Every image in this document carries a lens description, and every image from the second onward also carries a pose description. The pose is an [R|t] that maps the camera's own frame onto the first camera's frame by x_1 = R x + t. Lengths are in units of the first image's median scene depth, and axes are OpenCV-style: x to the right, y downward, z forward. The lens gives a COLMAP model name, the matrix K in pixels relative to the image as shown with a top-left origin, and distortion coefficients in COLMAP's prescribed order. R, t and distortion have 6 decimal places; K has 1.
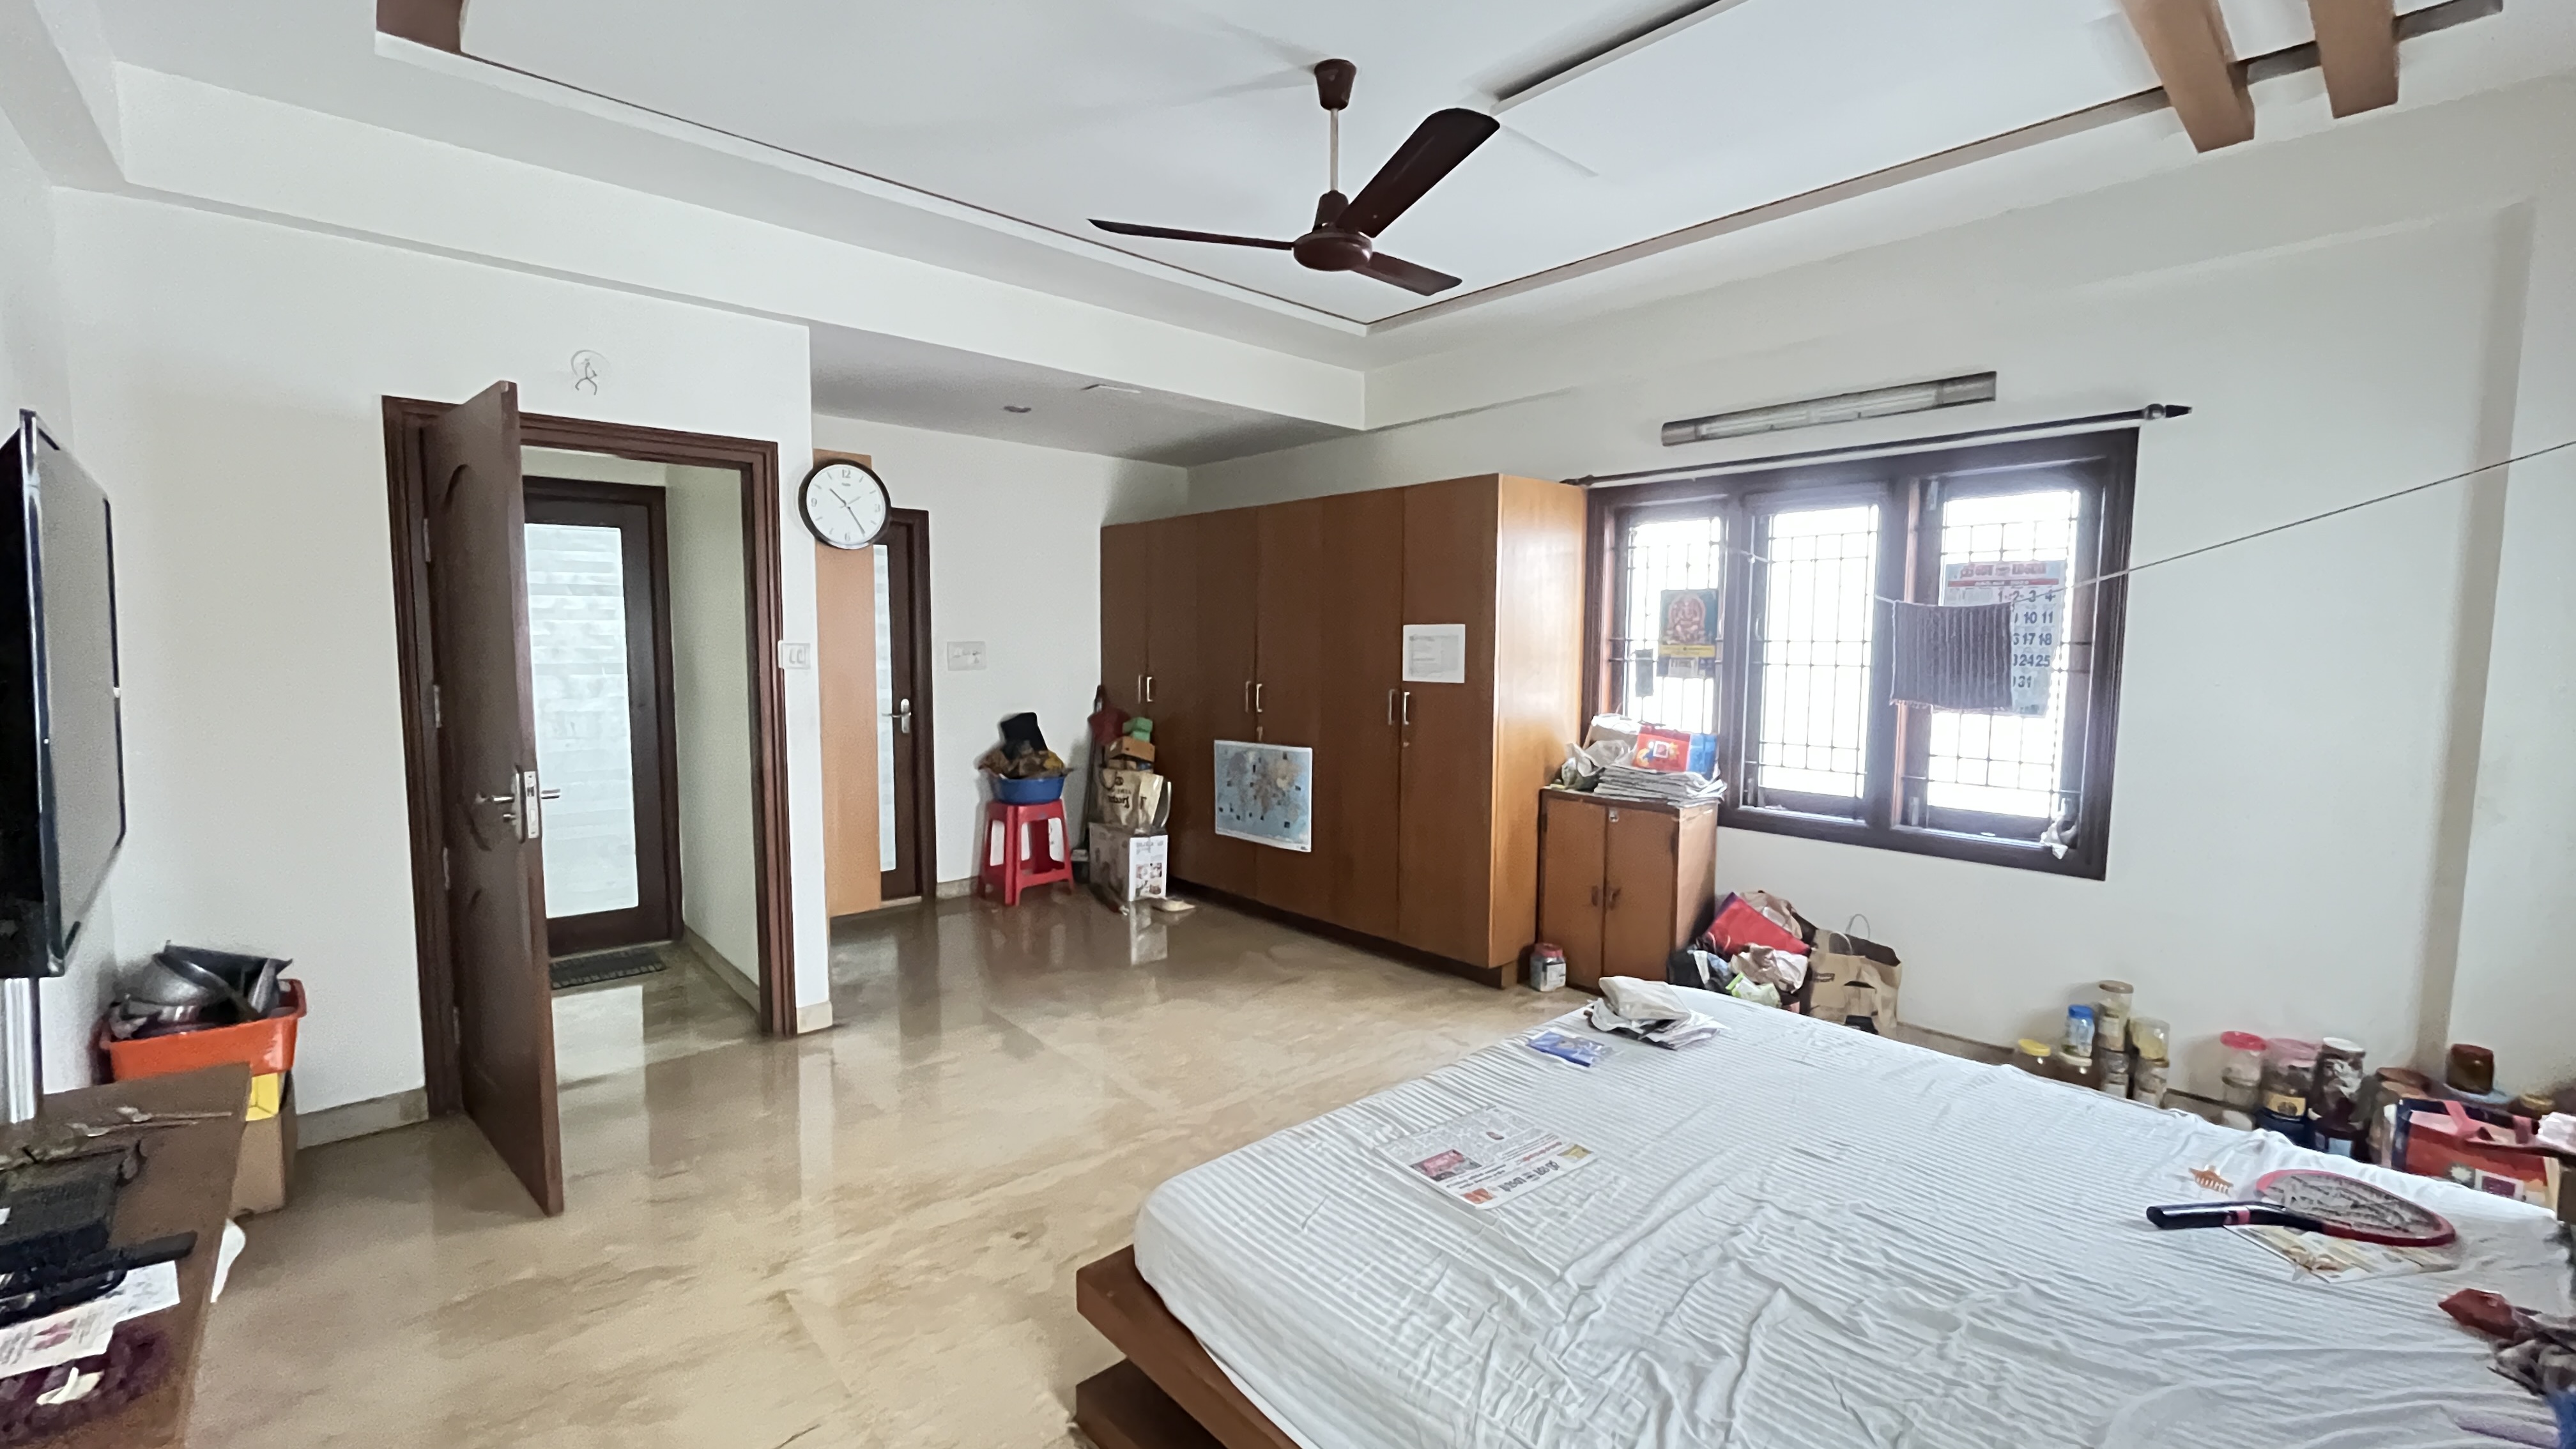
lens RADIAL K [[1049.9, 0, 1288.0], [0, 1049.9, 724.5], [0, 0, 1]] dist [-0.002550, -0.000531]
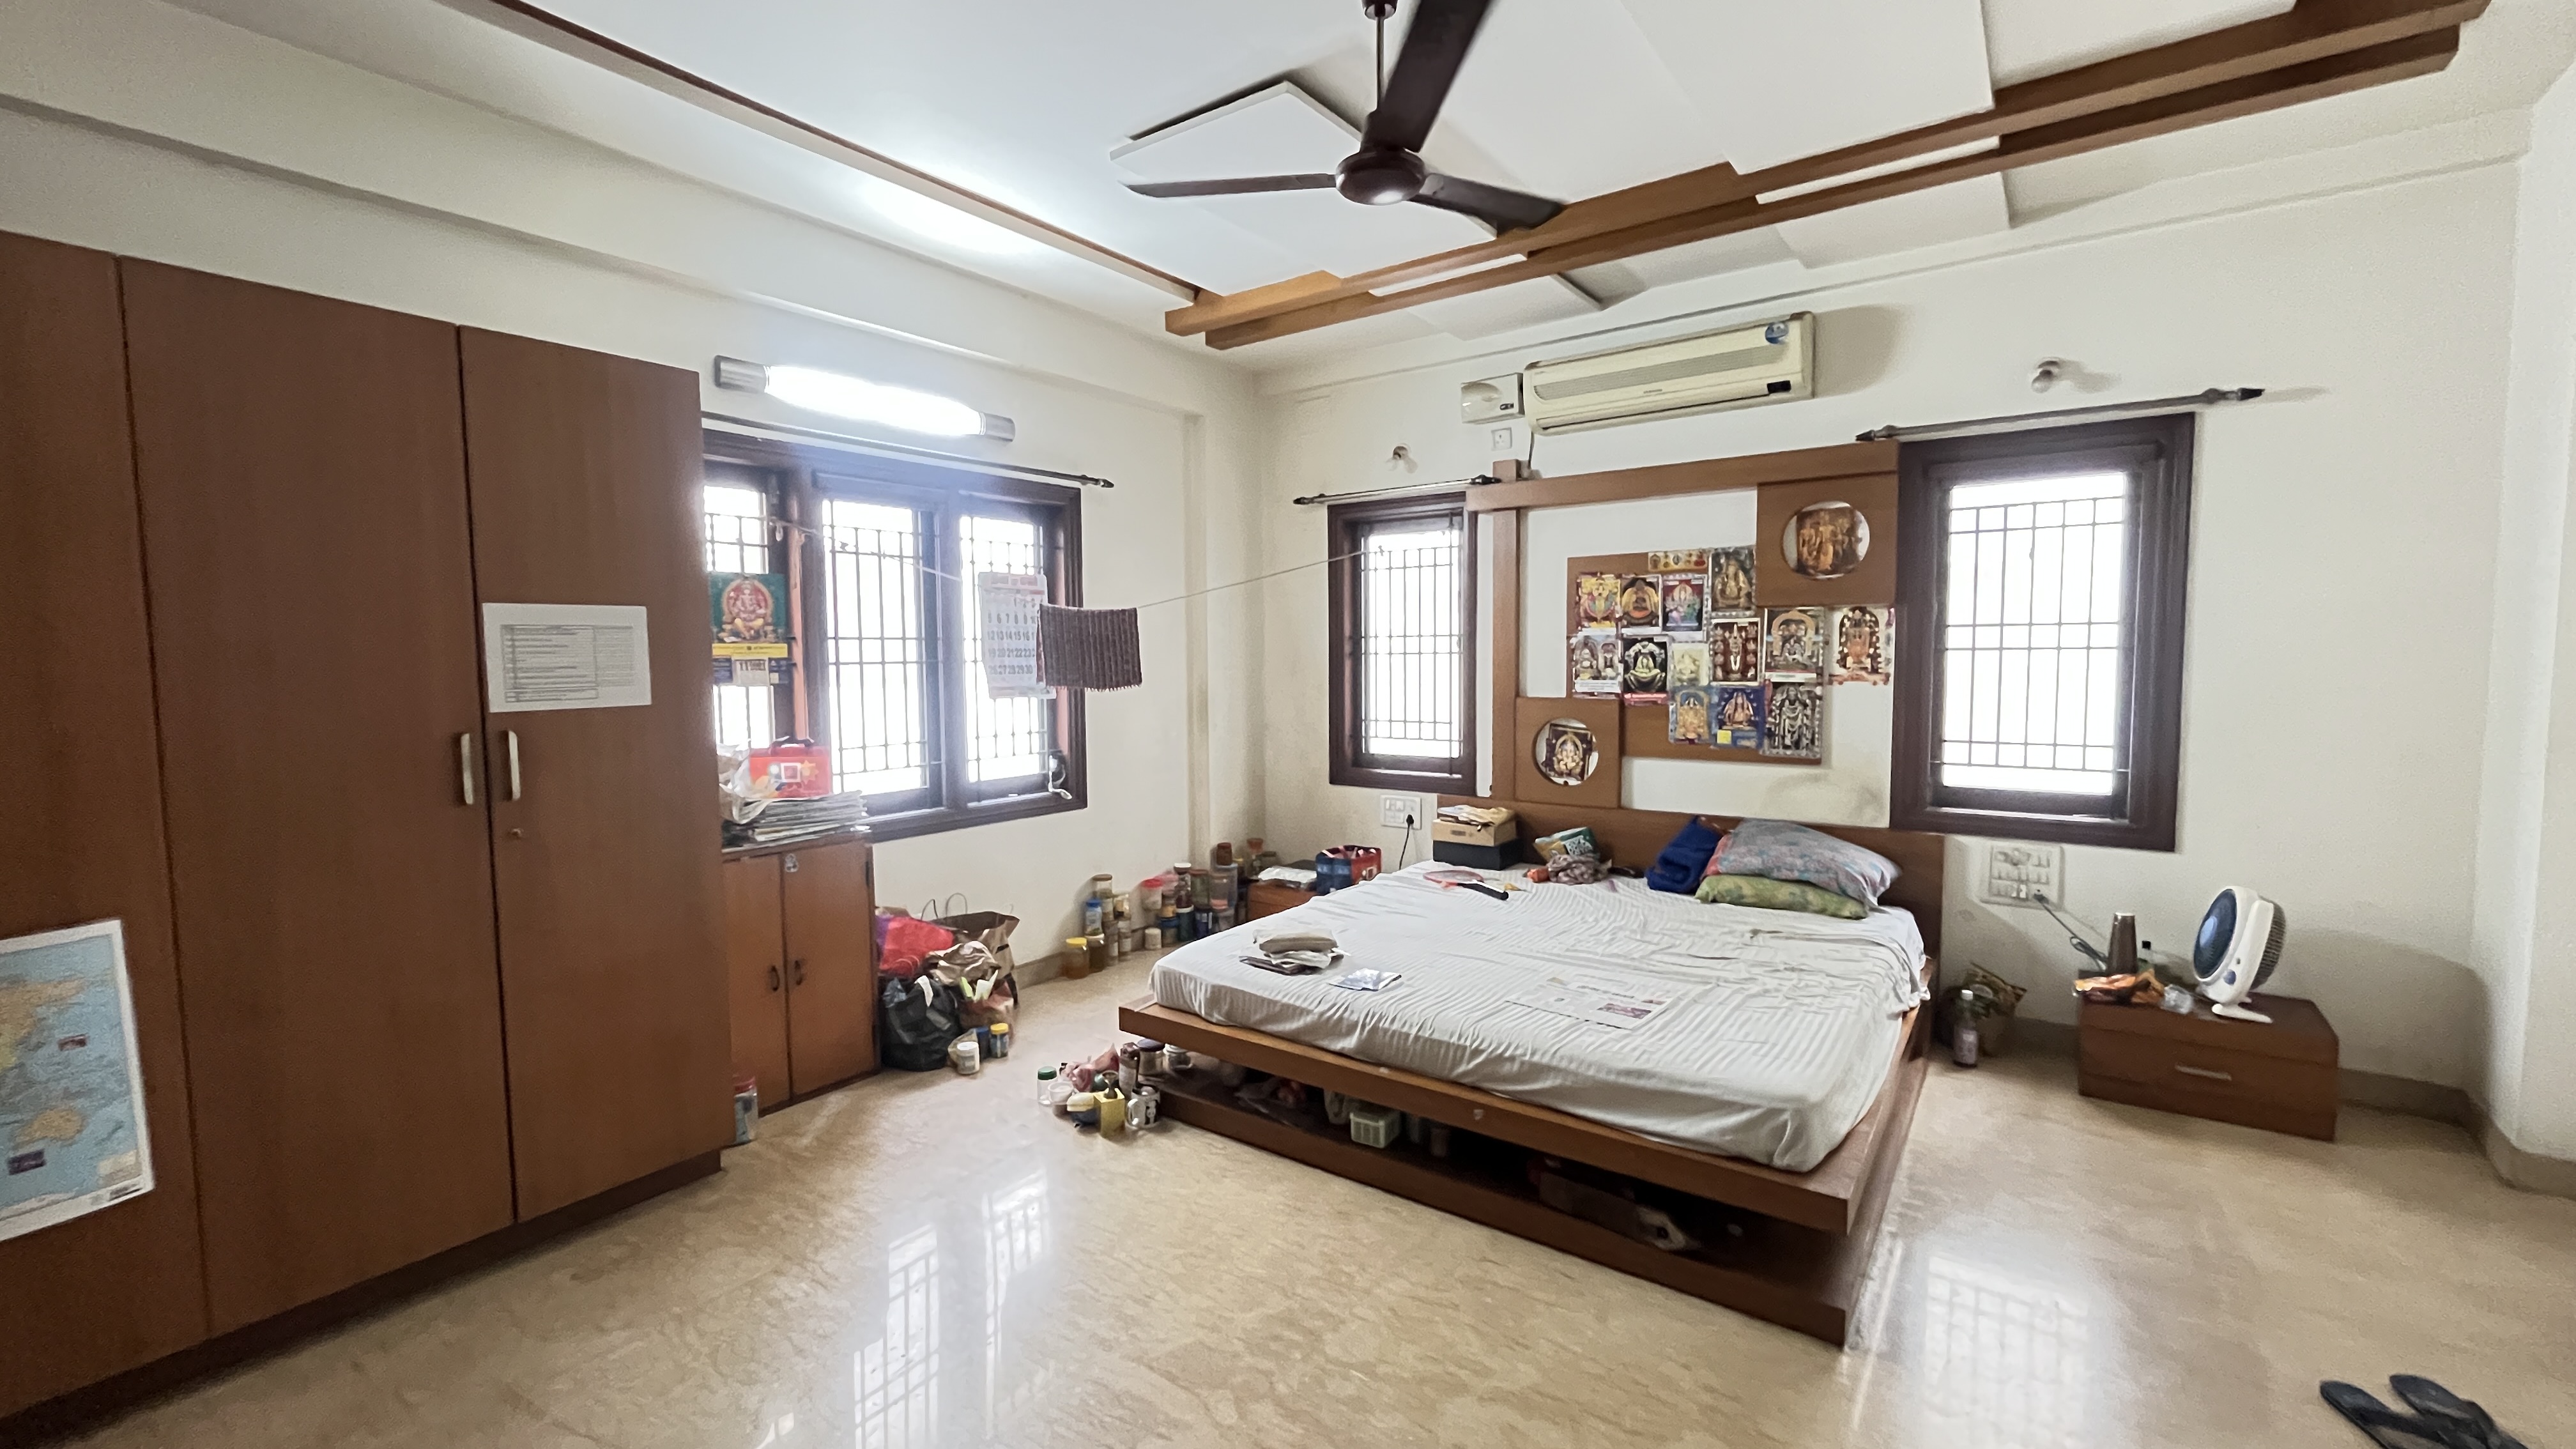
lens RADIAL K [[1049.9, 0, 1288.0], [0, 1049.9, 724.5], [0, 0, 1]] dist [-0.002550, -0.000531]
pose [[-0.208038, -0.072956, 0.975396, -0.504463], [0.086518, 0.991933, 0.092646, -0.054149], [-0.974287, 0.103663, -0.200048, 0.785117]]
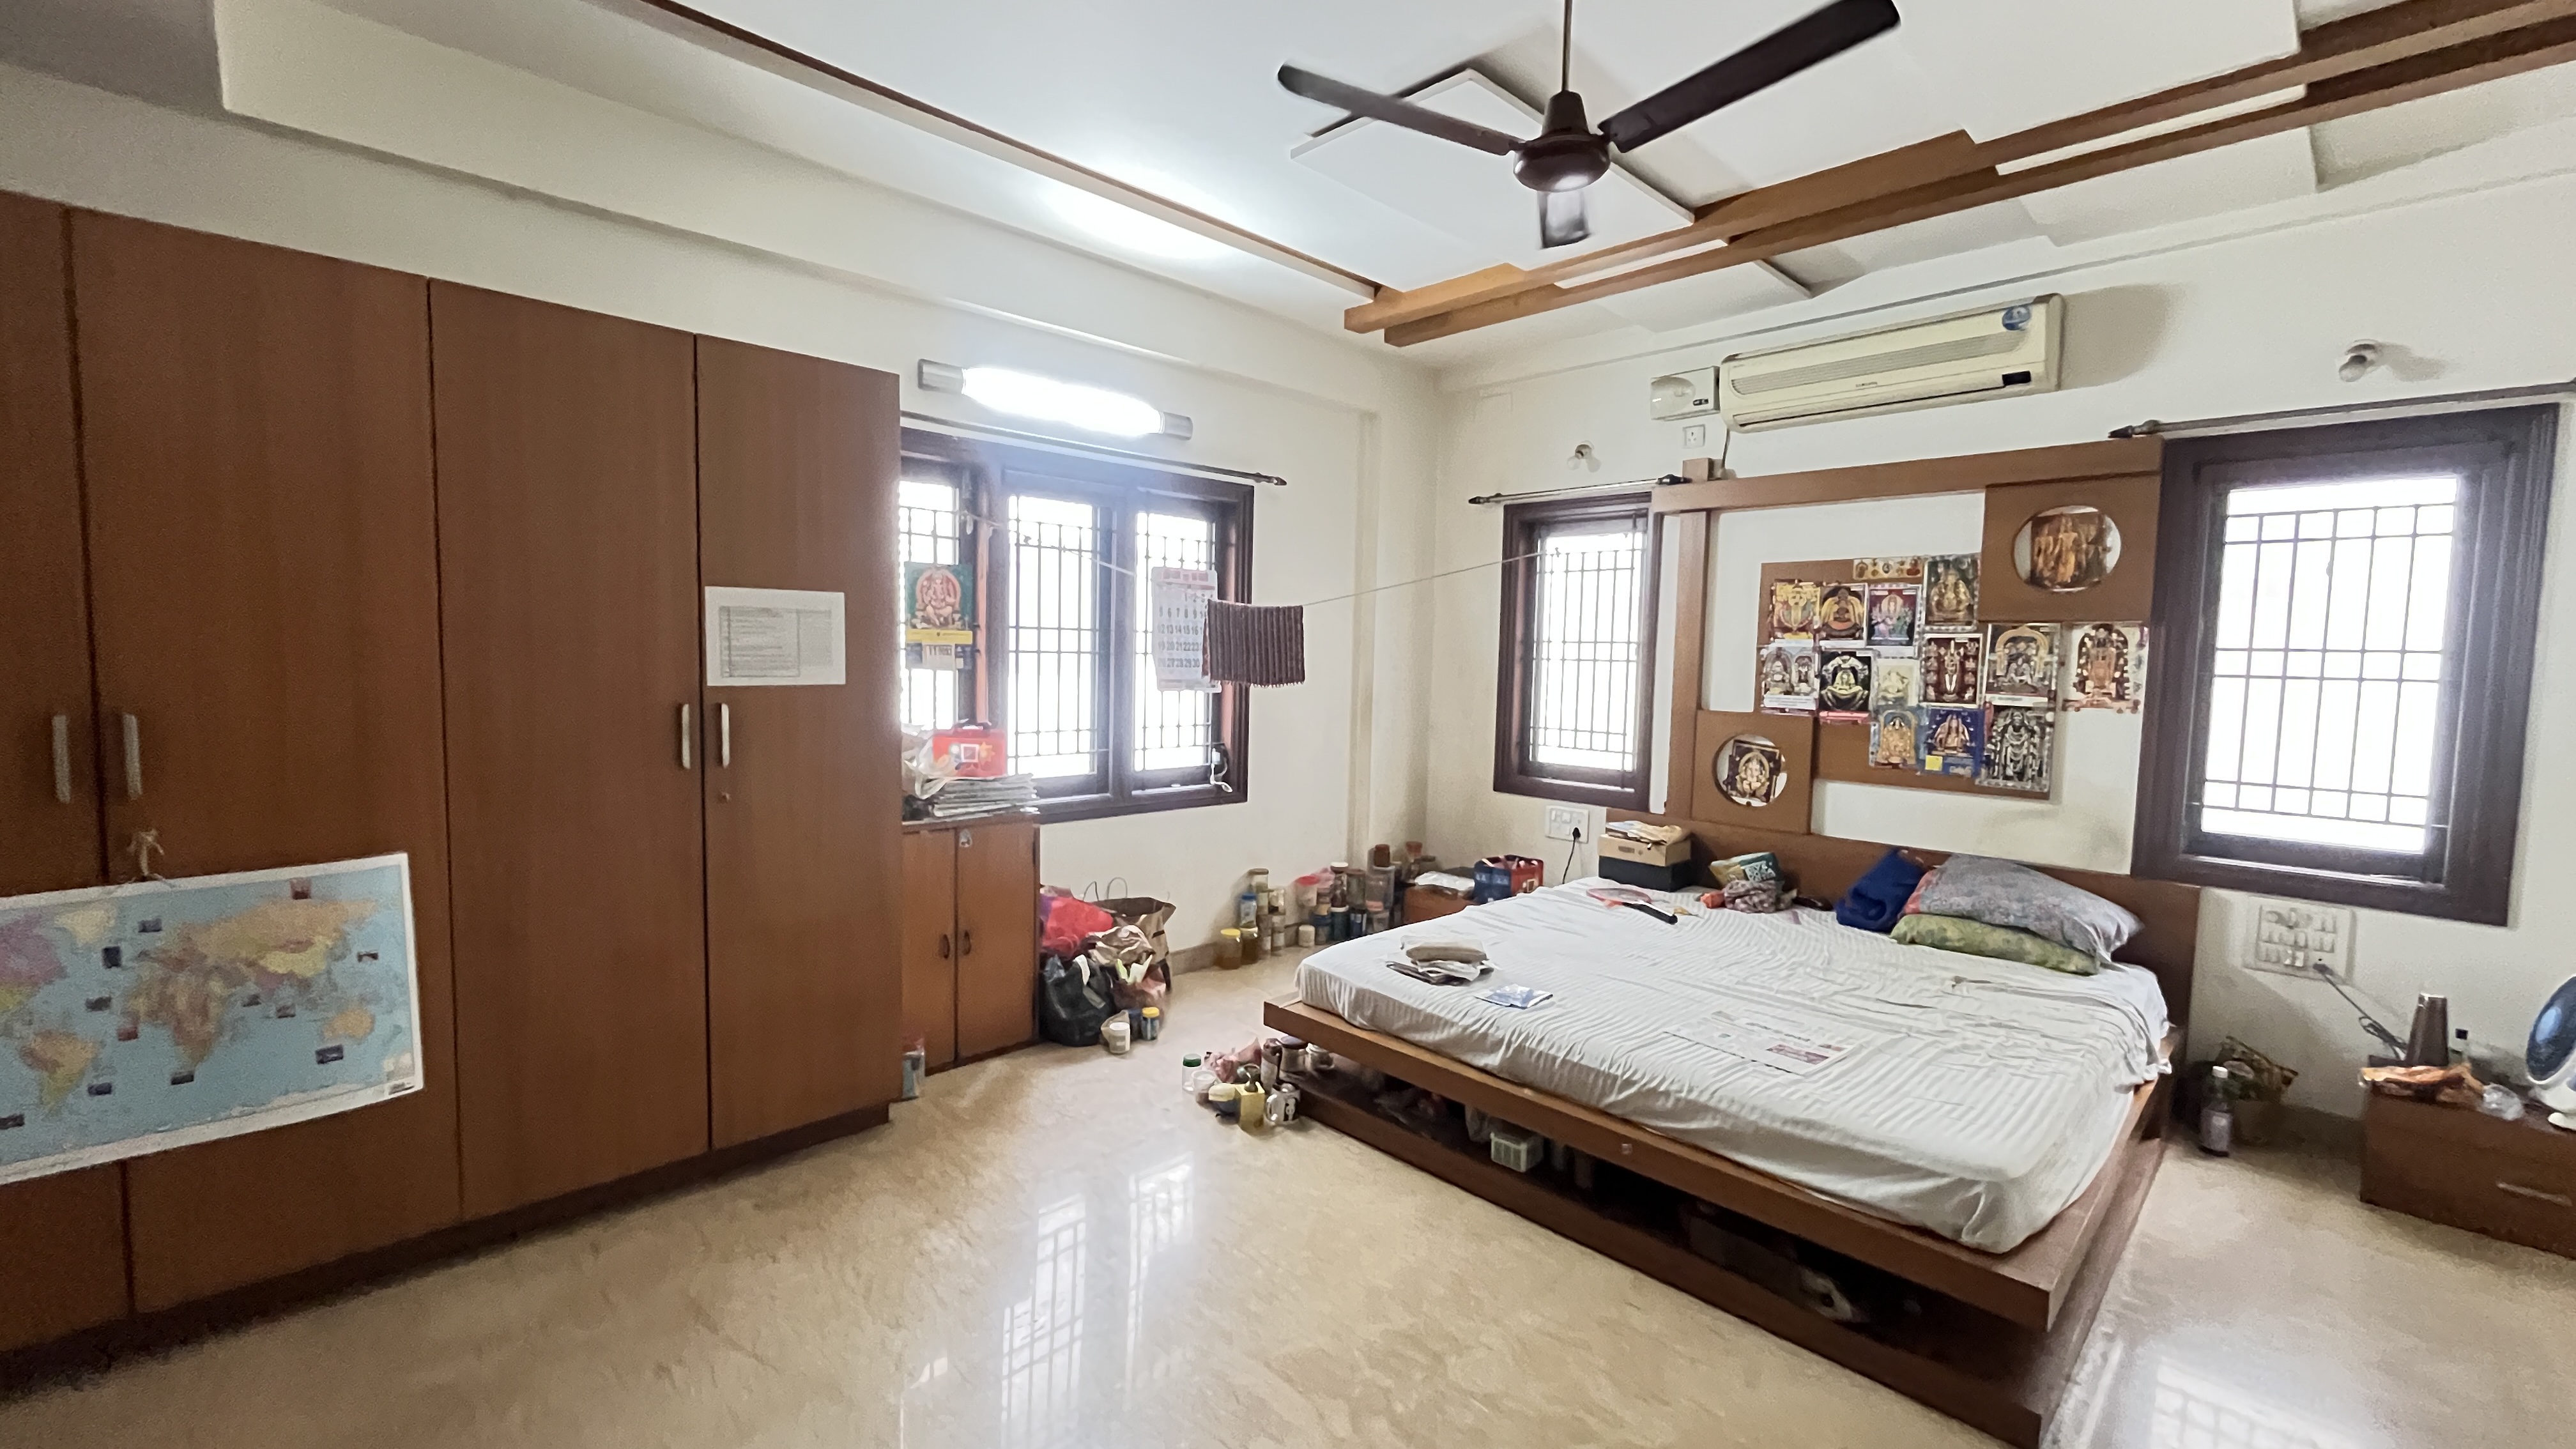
lens RADIAL K [[1049.9, 0, 1288.0], [0, 1049.9, 724.5], [0, 0, 1]] dist [-0.002550, -0.000531]
pose [[-0.039646, -0.079031, 0.996083, -0.498514], [0.057409, 0.995040, 0.081234, -0.053355], [-0.997563, 0.060405, -0.034913, 0.770193]]
